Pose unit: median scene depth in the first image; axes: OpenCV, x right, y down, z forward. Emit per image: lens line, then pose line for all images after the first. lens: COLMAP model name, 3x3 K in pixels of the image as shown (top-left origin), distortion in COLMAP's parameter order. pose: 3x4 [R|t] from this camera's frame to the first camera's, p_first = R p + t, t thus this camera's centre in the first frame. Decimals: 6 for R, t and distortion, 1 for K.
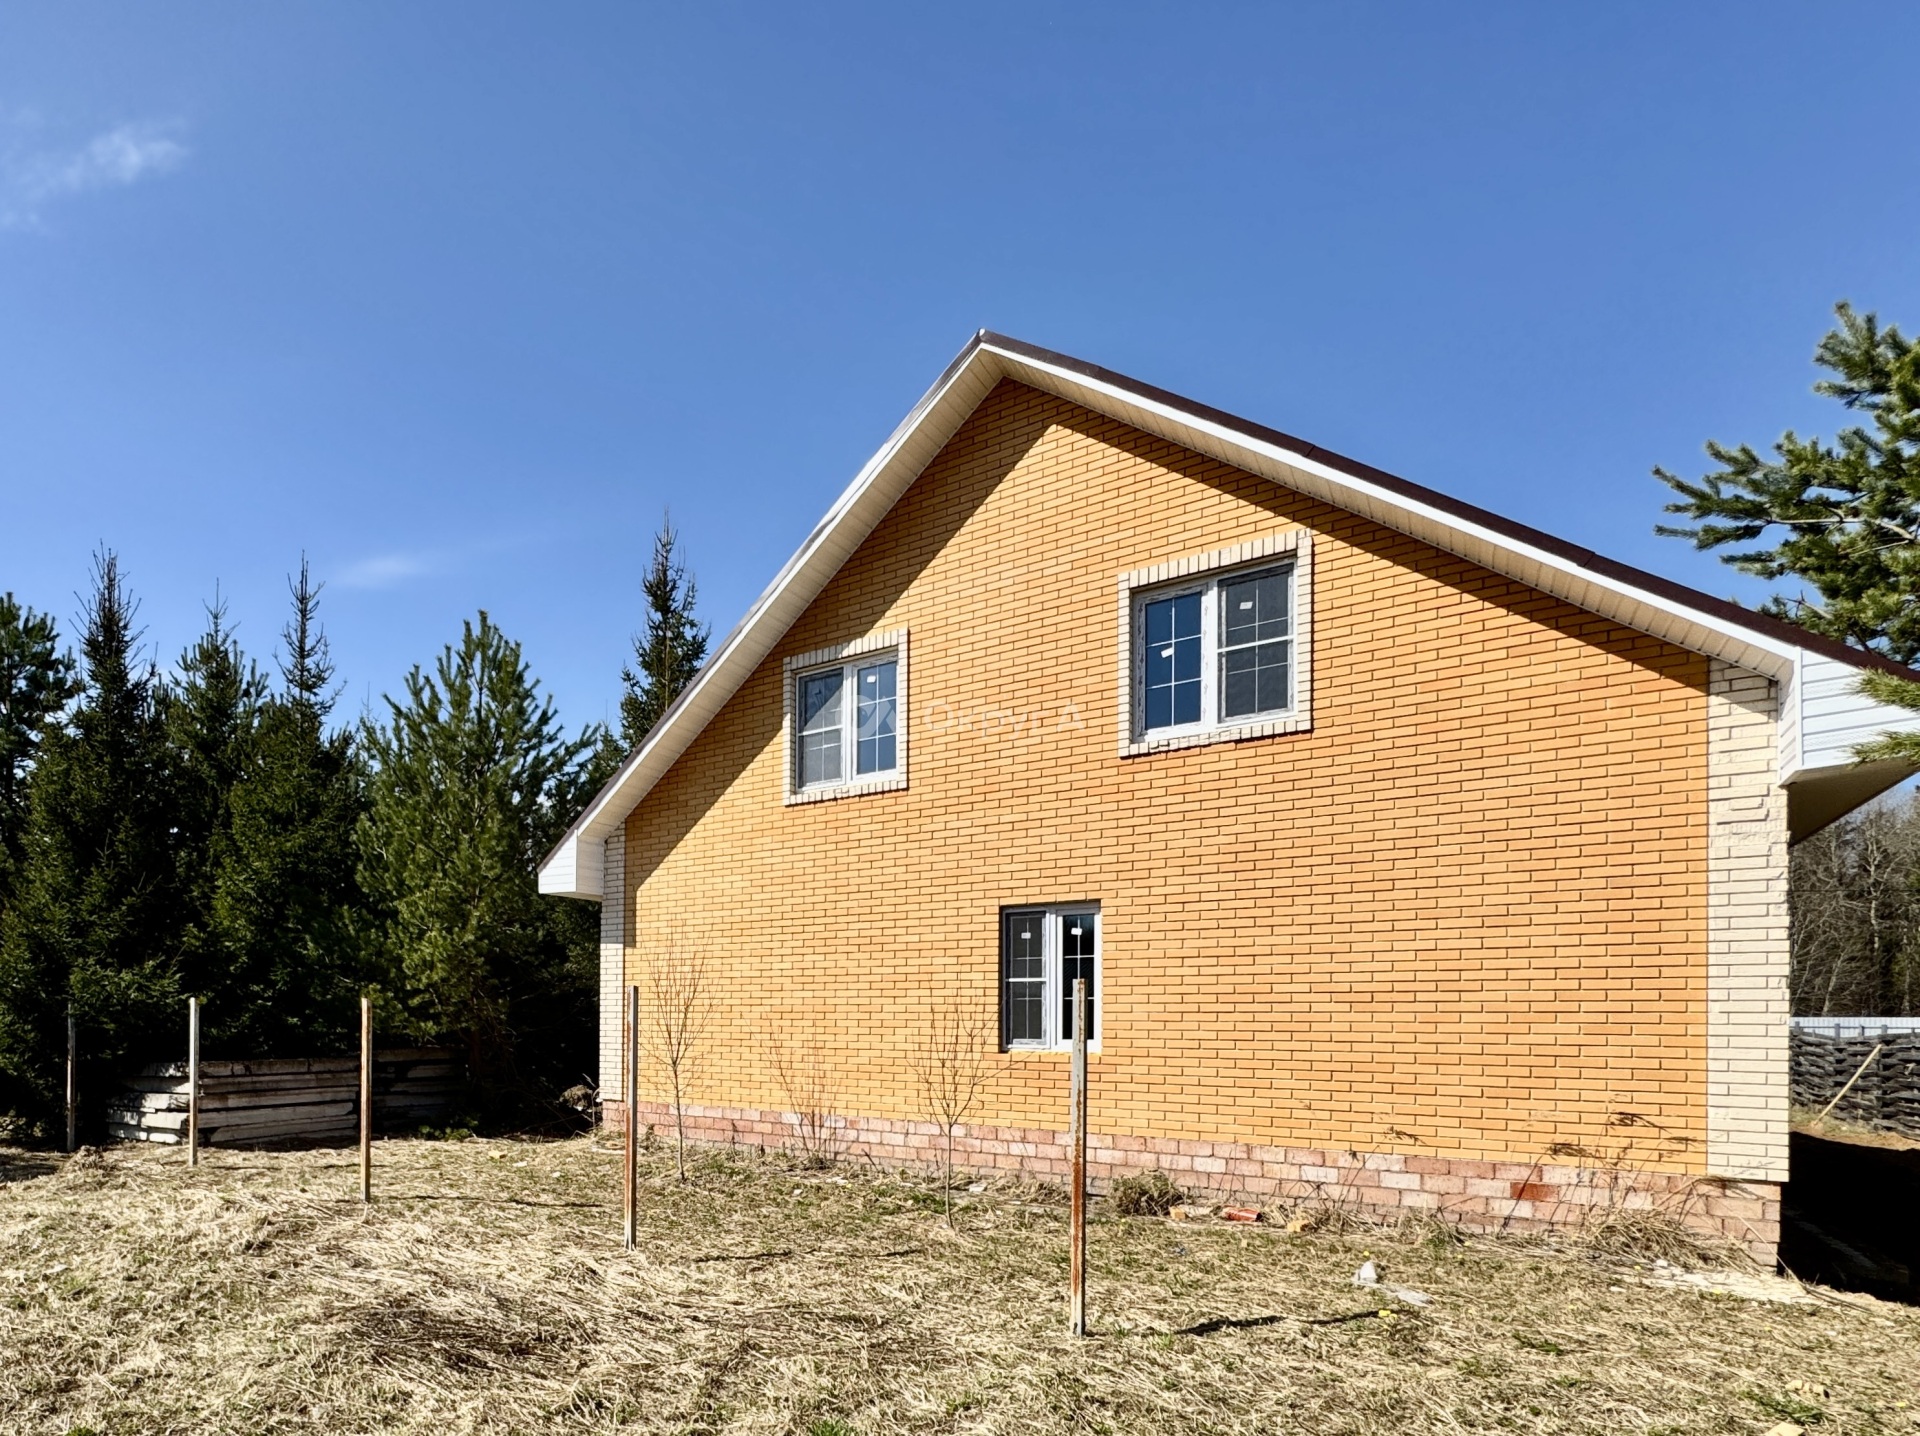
lens RADIAL K [[774.9, 0, 958.9], [0, 774.9, 719.9], [0, 0, 1]] dist [-0.004192, -0.000322]
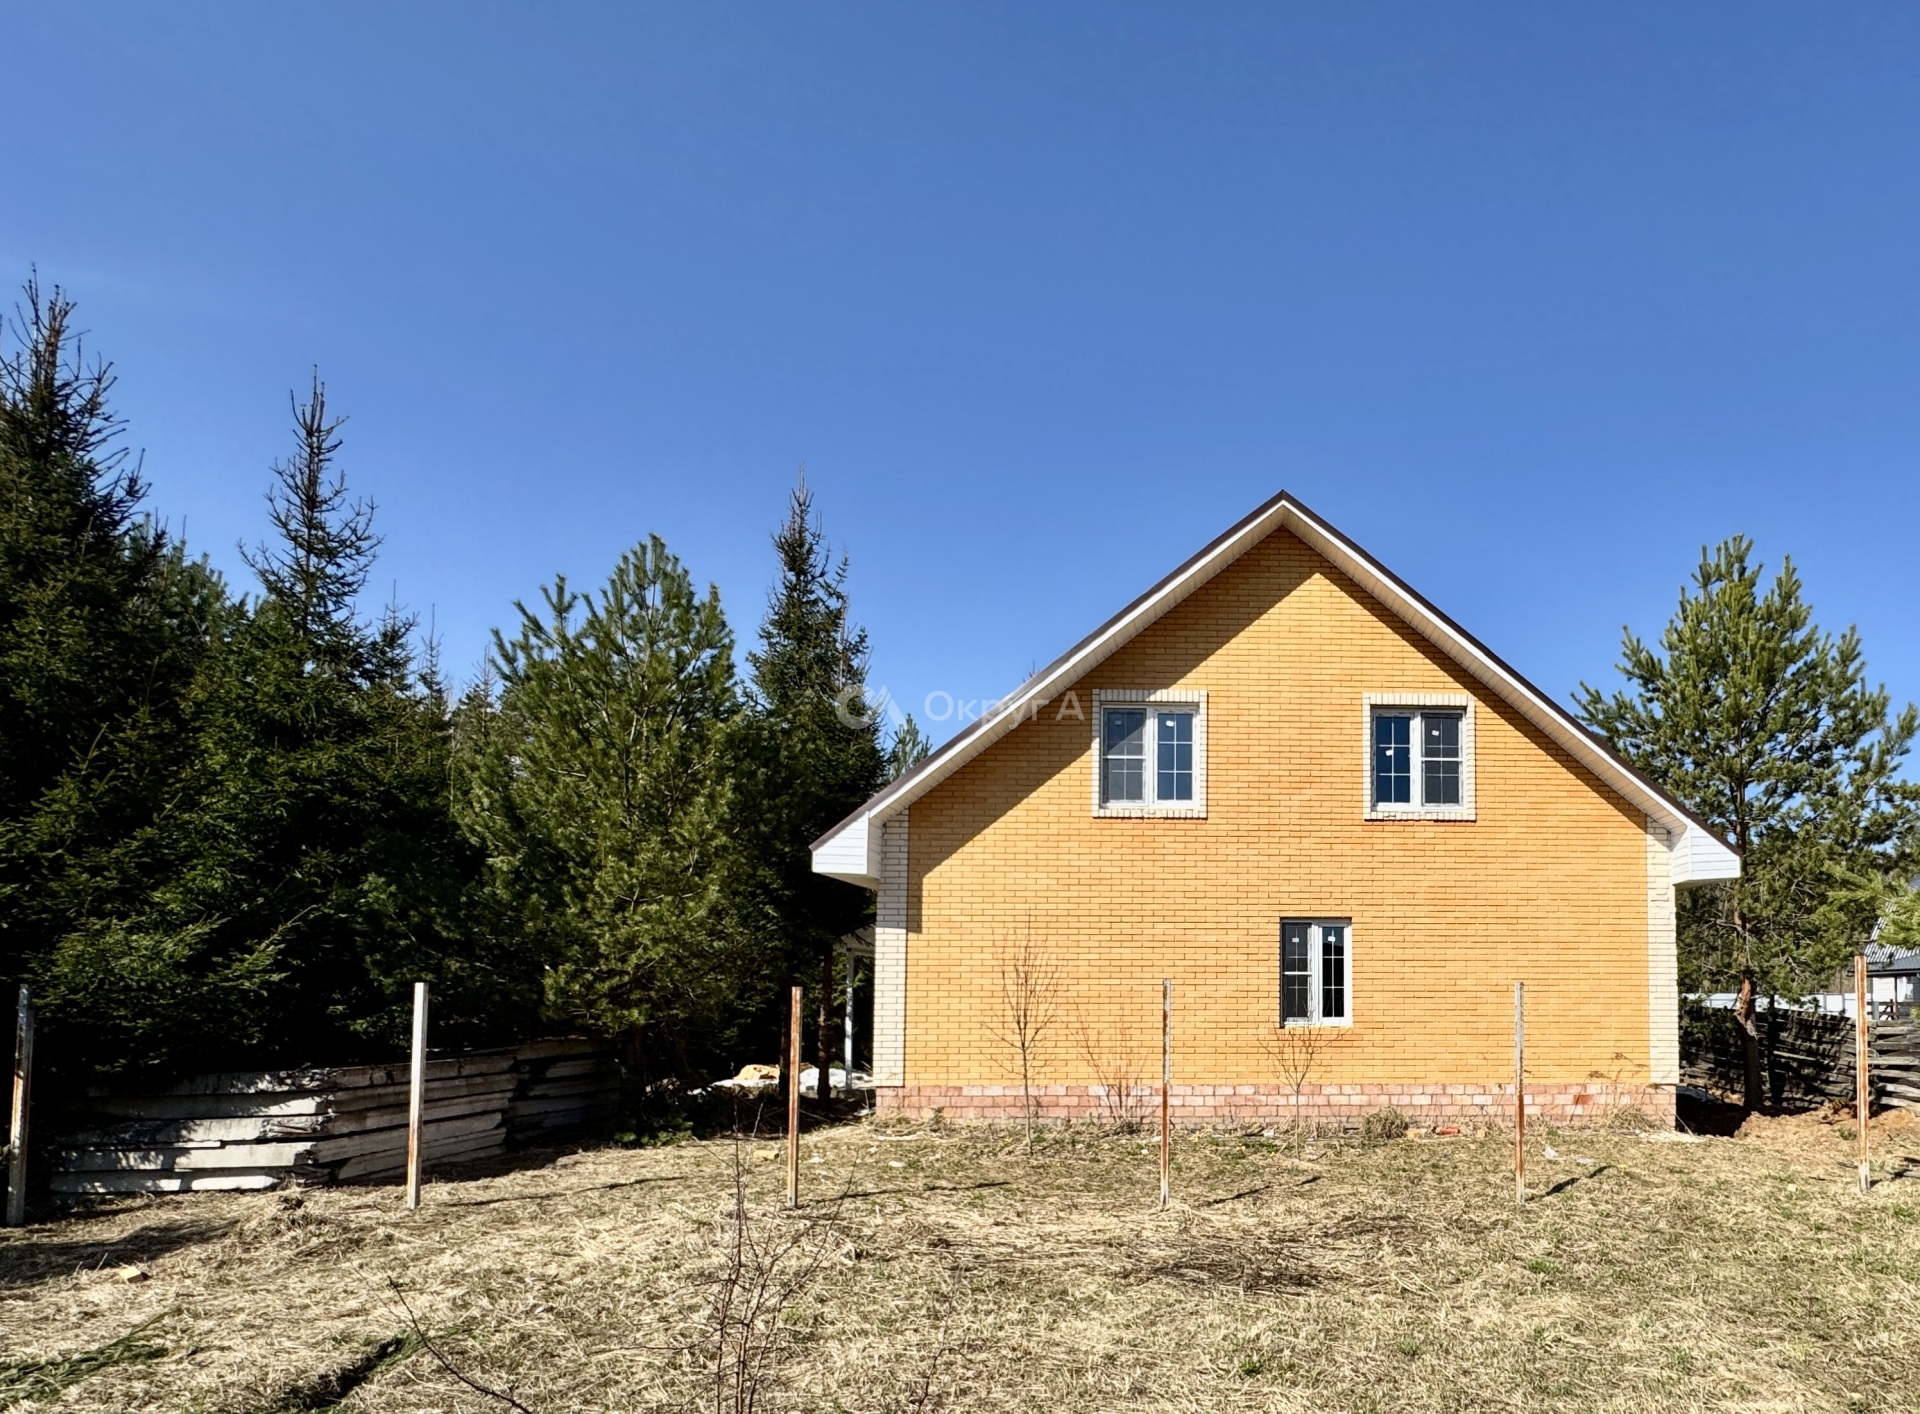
lens RADIAL K [[774.9, 0, 967.1], [0, 774.9, 622.0], [0, 0, 1]] dist [-0.004192, -0.000322]
pose [[0.858685, 0.217203, 0.464202, -1.165969], [-0.184866, 0.976044, -0.114730, -0.009788], [-0.478001, 0.012702, 0.878268, 0.056485]]
